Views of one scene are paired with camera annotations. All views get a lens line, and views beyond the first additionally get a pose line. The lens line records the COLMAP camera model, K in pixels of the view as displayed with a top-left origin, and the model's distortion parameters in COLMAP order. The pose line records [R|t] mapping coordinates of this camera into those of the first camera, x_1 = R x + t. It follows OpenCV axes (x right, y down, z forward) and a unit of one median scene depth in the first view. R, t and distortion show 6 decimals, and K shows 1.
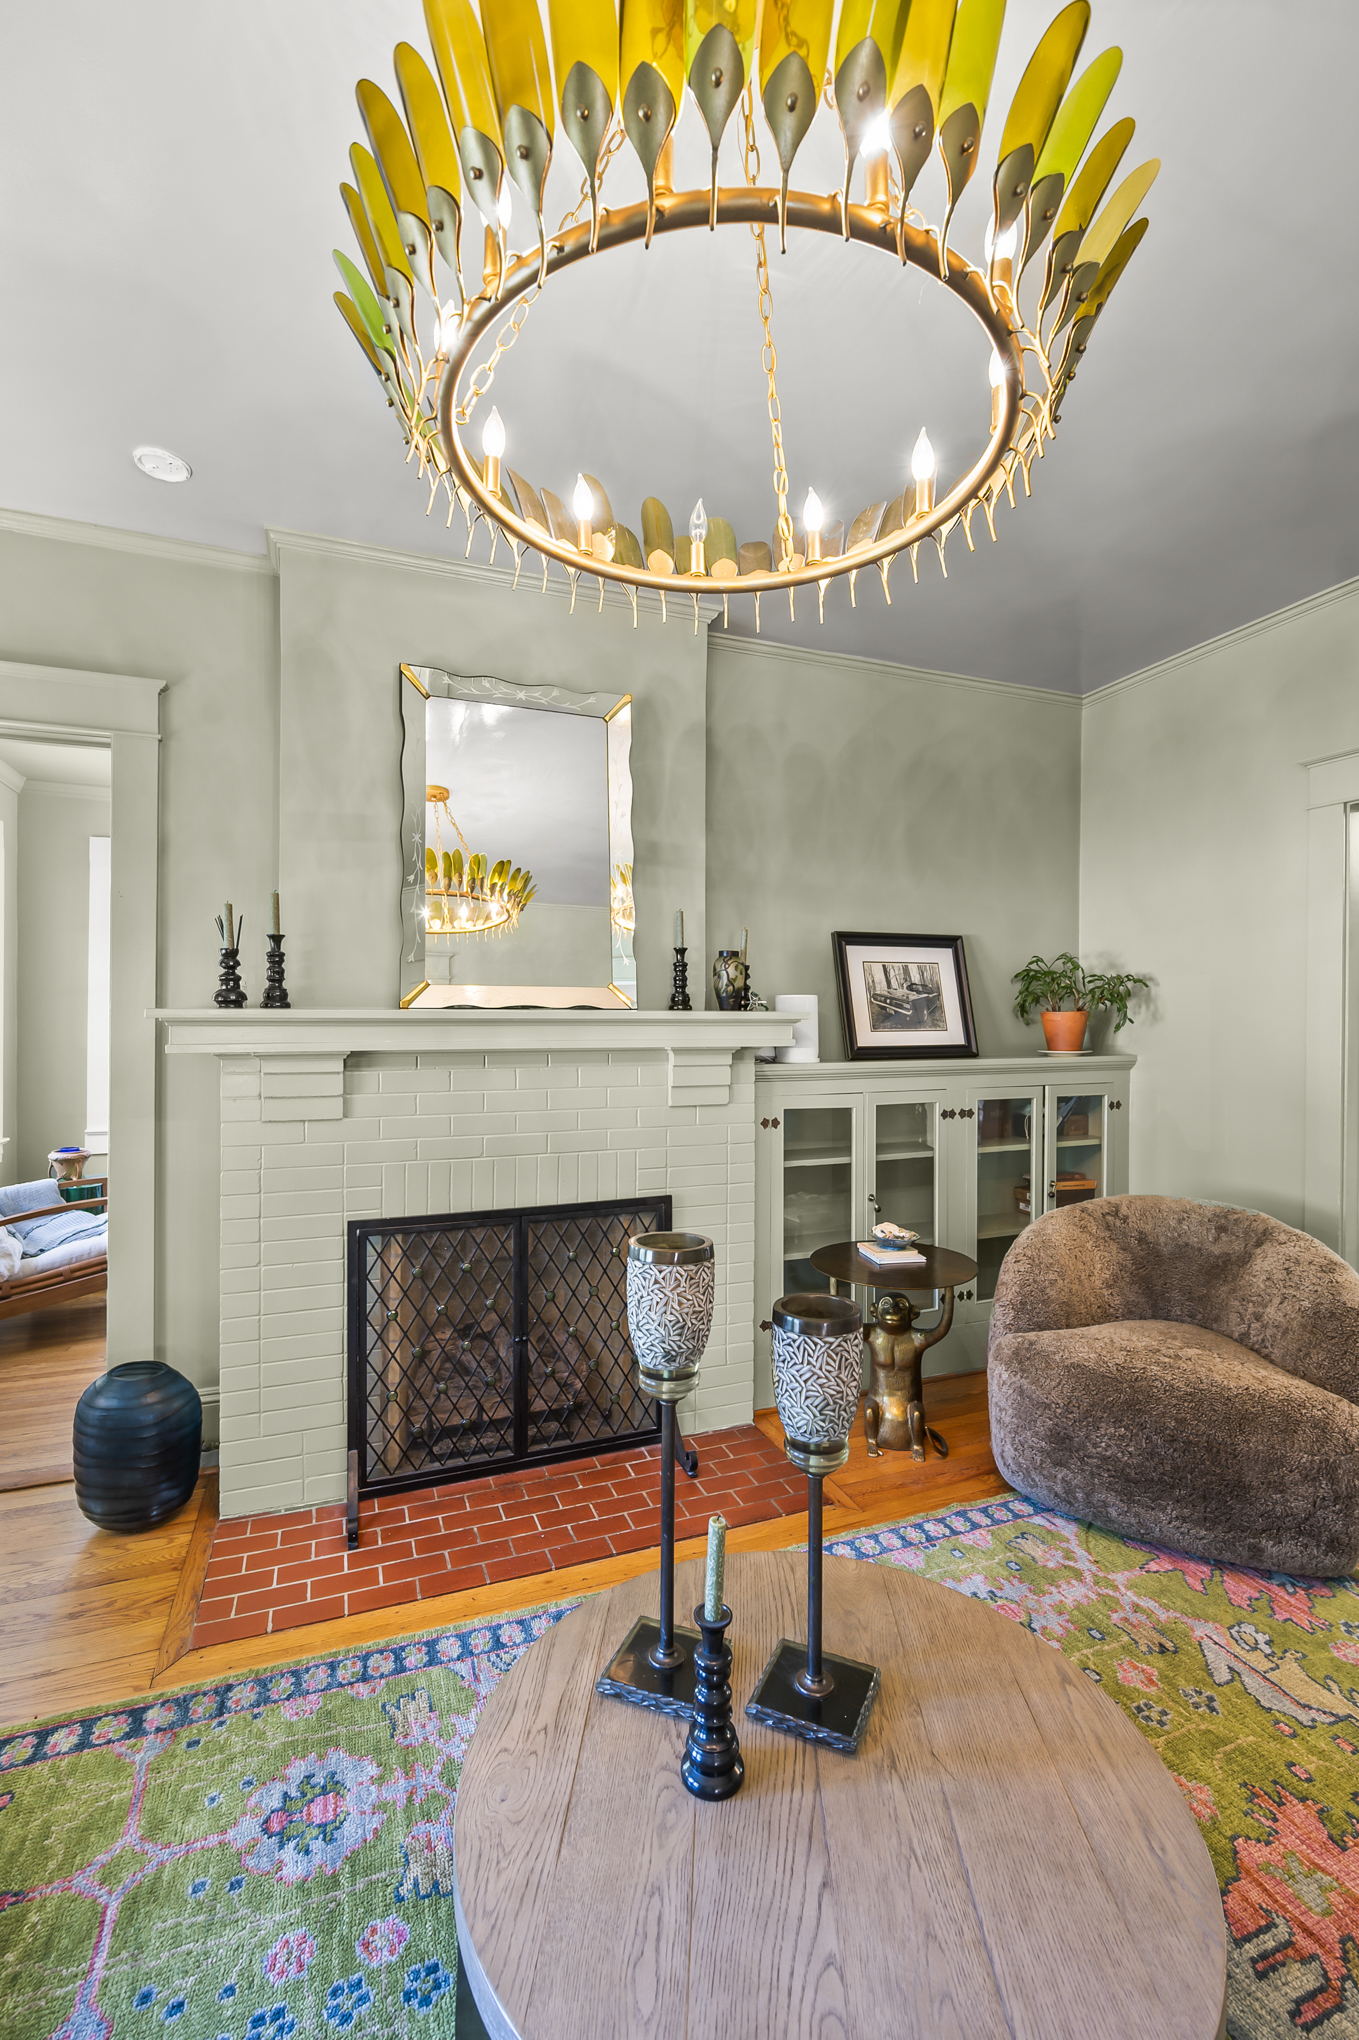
lens RADIAL K [[885.4, 0, 663.3], [0, 885.4, 1024.7], [0, 0, 1]] dist [-0.003517, 0.000574]
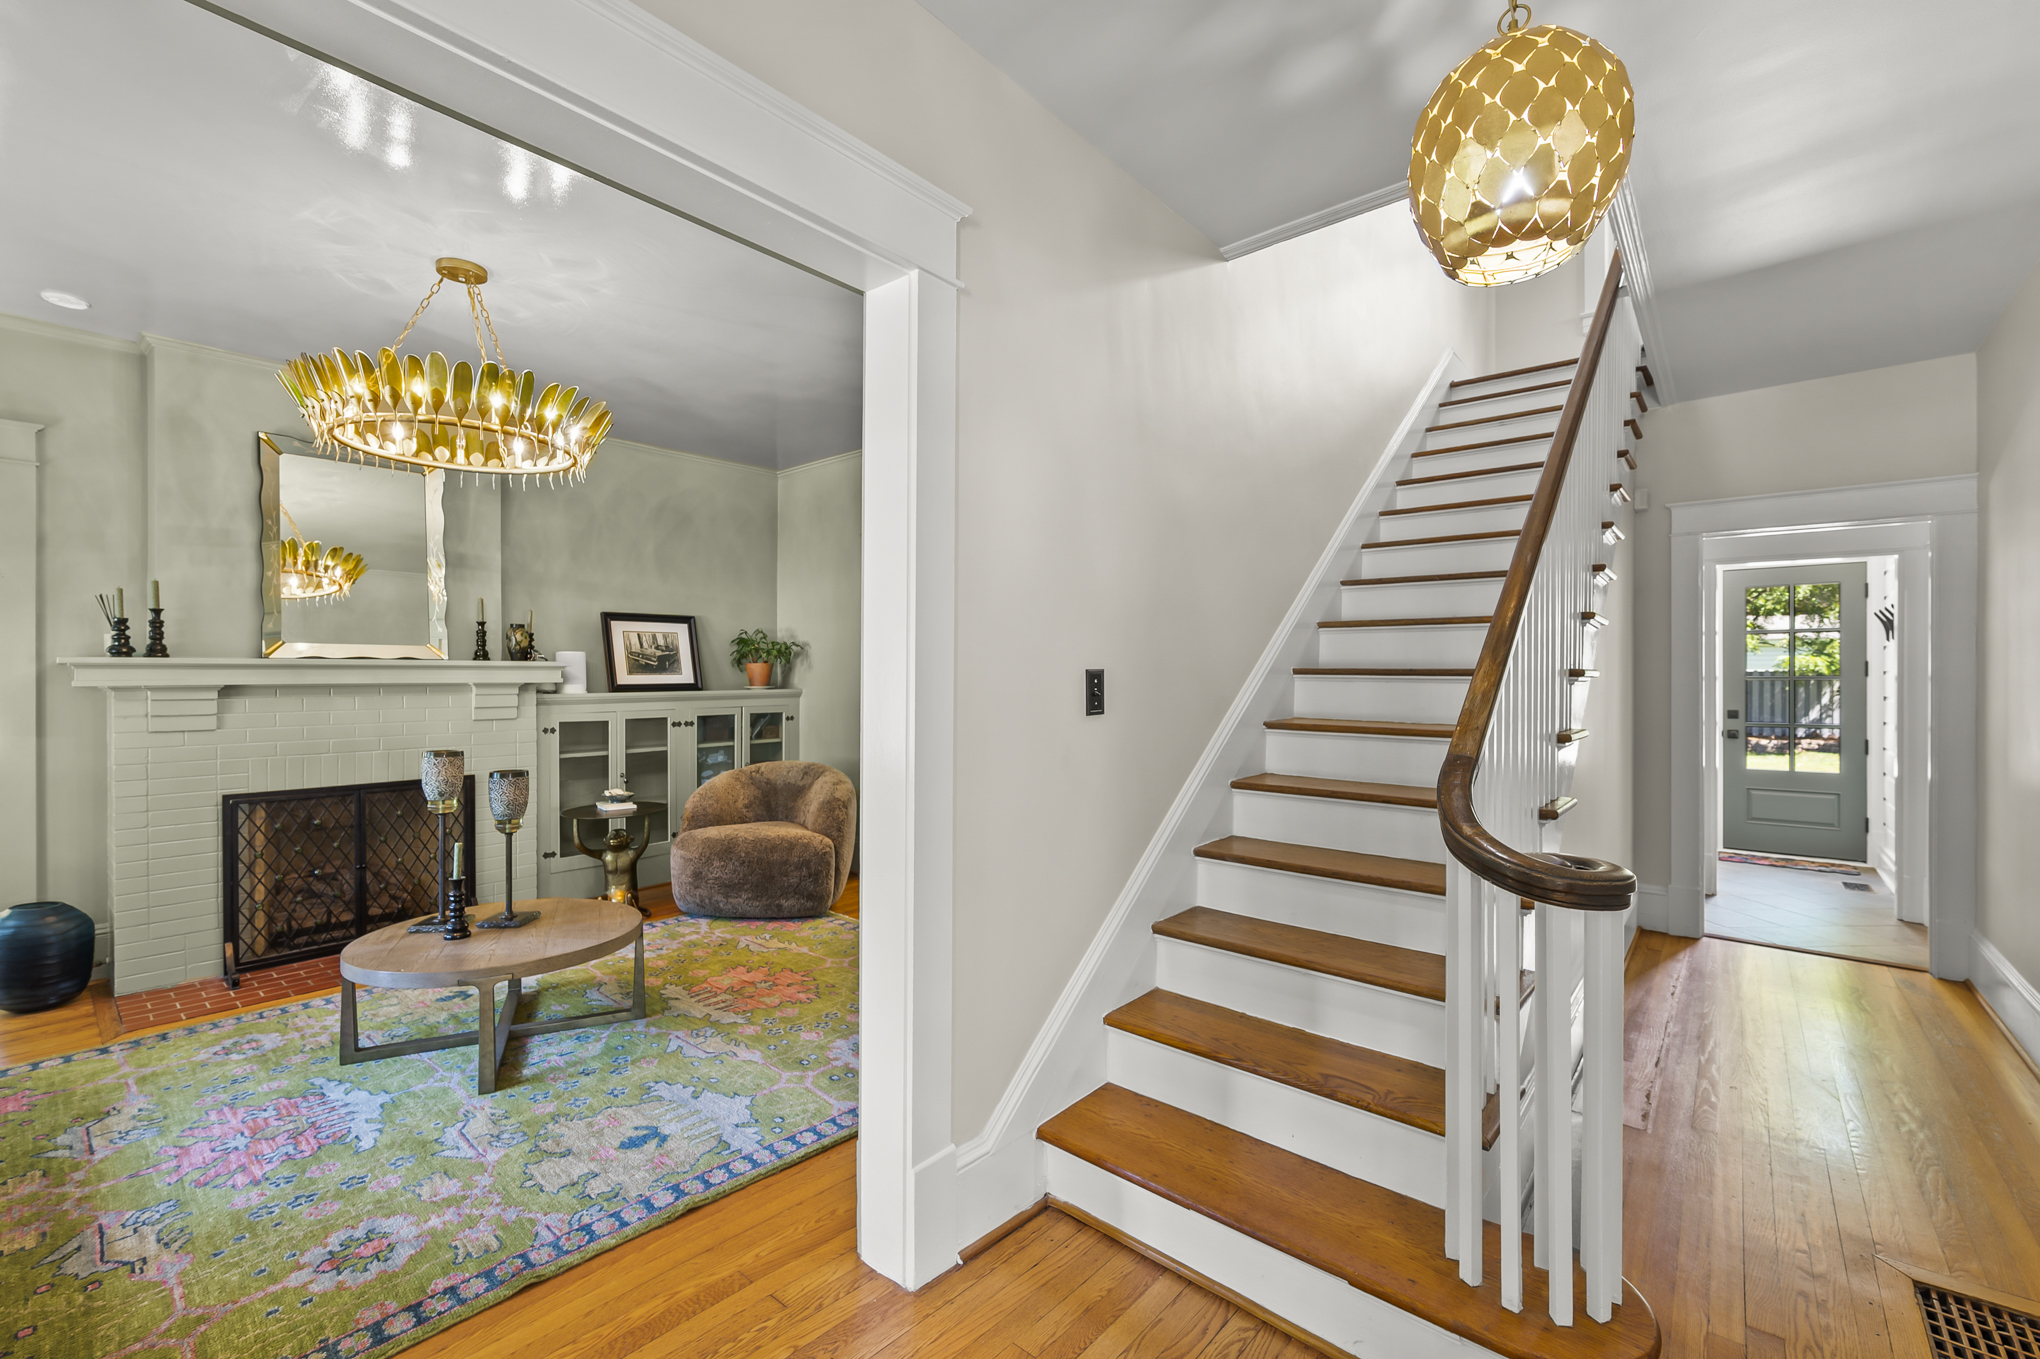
lens RADIAL K [[885.4, 0, 1035.4], [0, 885.4, 681.6], [0, 0, 1]] dist [-0.003517, 0.000574]
pose [[0.872670, -0.007624, 0.488250, 0.124213], [0.008413, 0.999964, 0.000577, 0.032193], [-0.488237, 0.003605, 0.872703, -0.978151]]
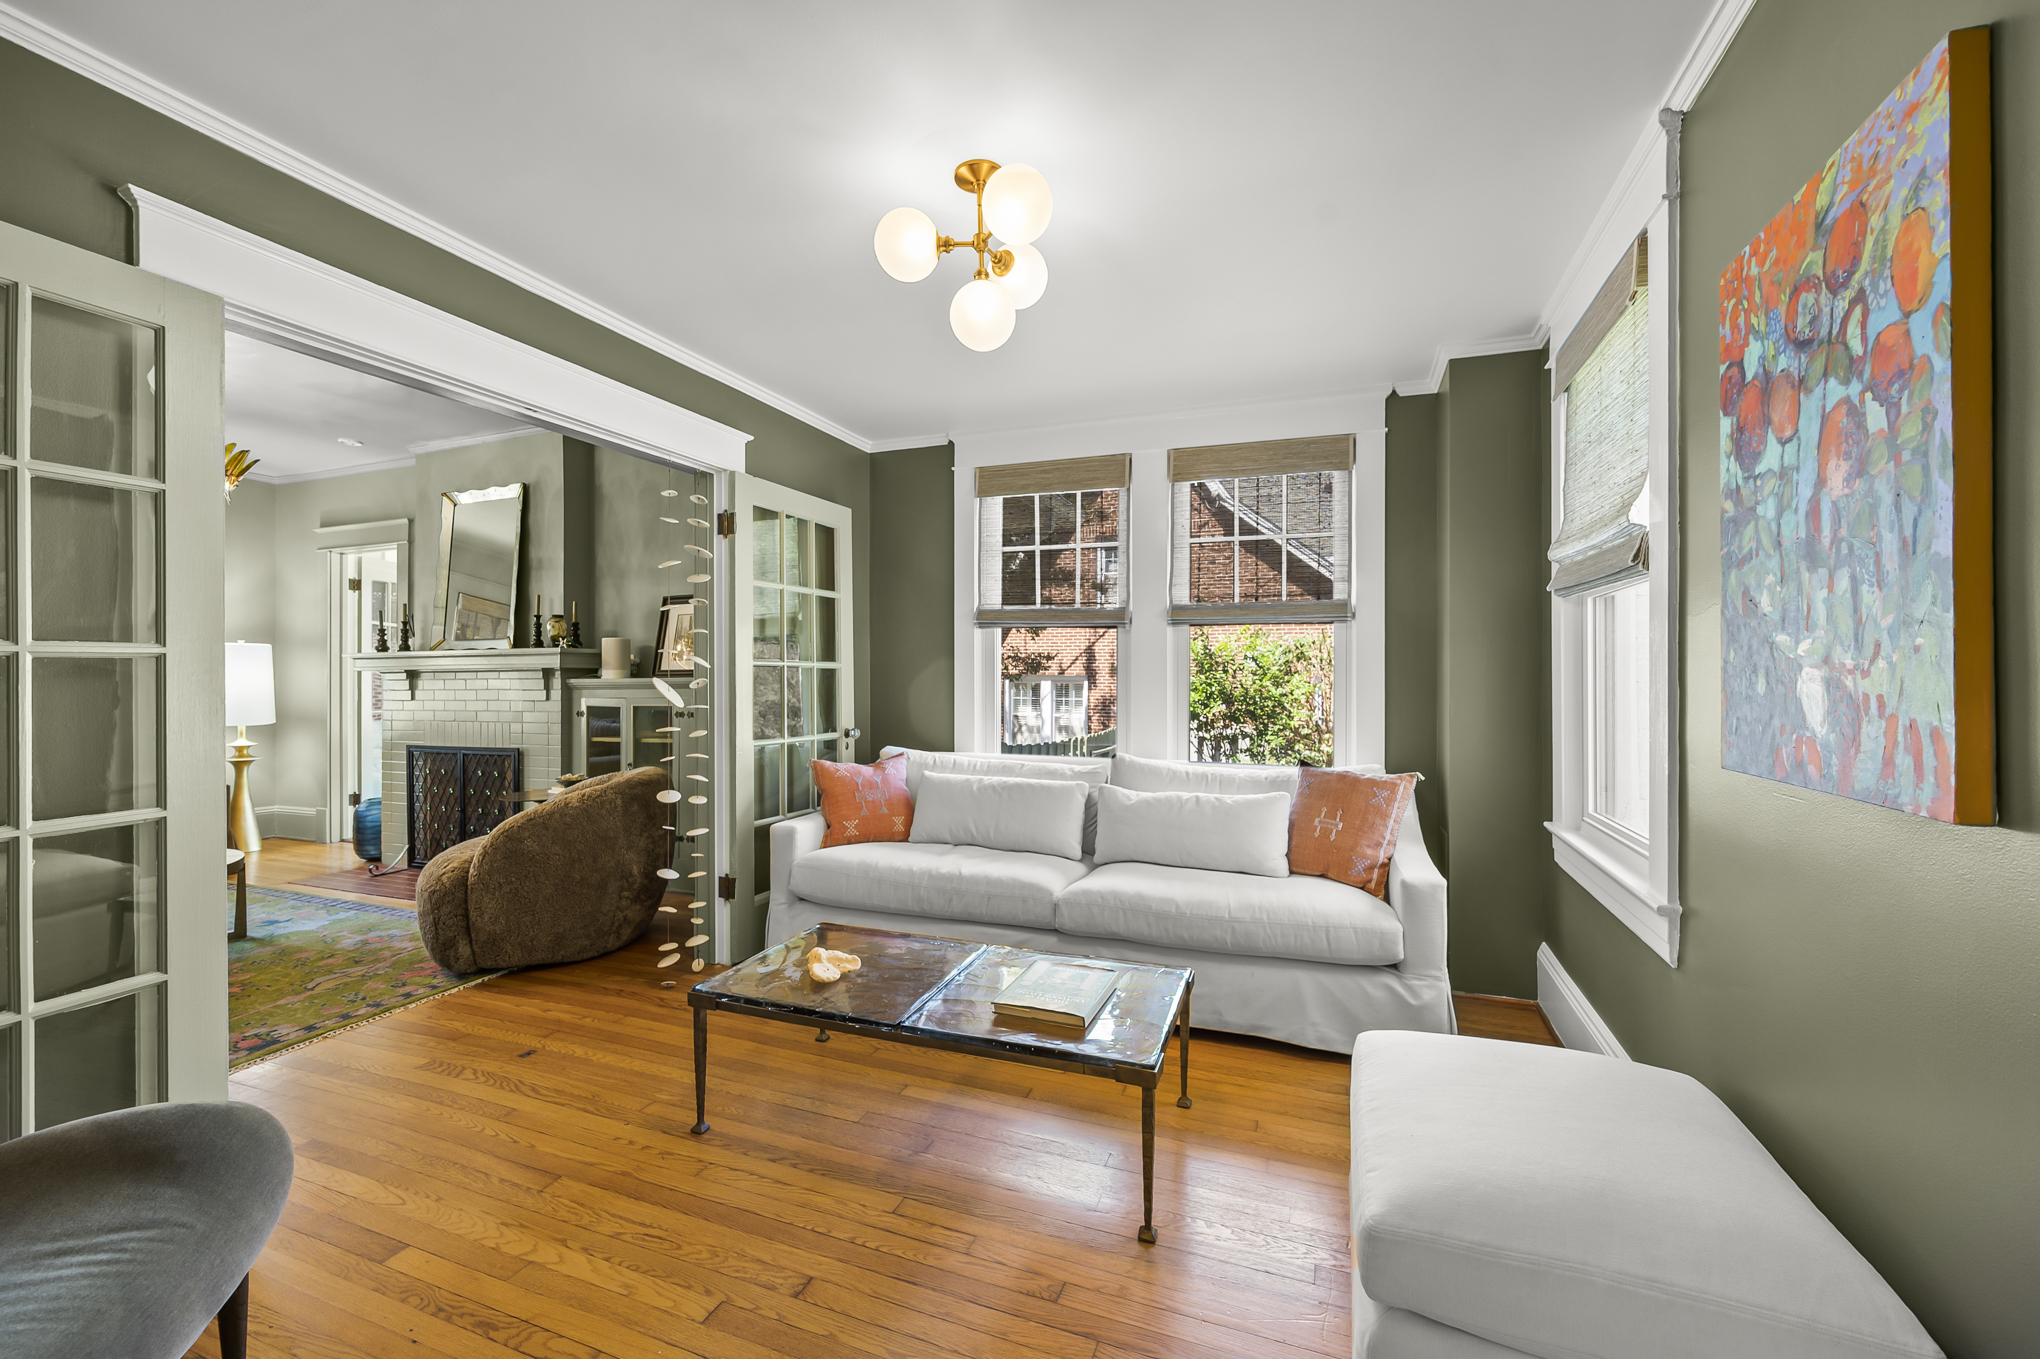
lens RADIAL K [[809.0, 0, 1015.4], [0, 809.0, 683.3], [0, 0, 1]] dist [0.000800, 0.000064]
pose [[0.744477, -0.003487, -0.667639, 2.074118], [0.002197, 0.999994, -0.002773, 0.068011], [0.667645, 0.000597, 0.744480, 0.458578]]
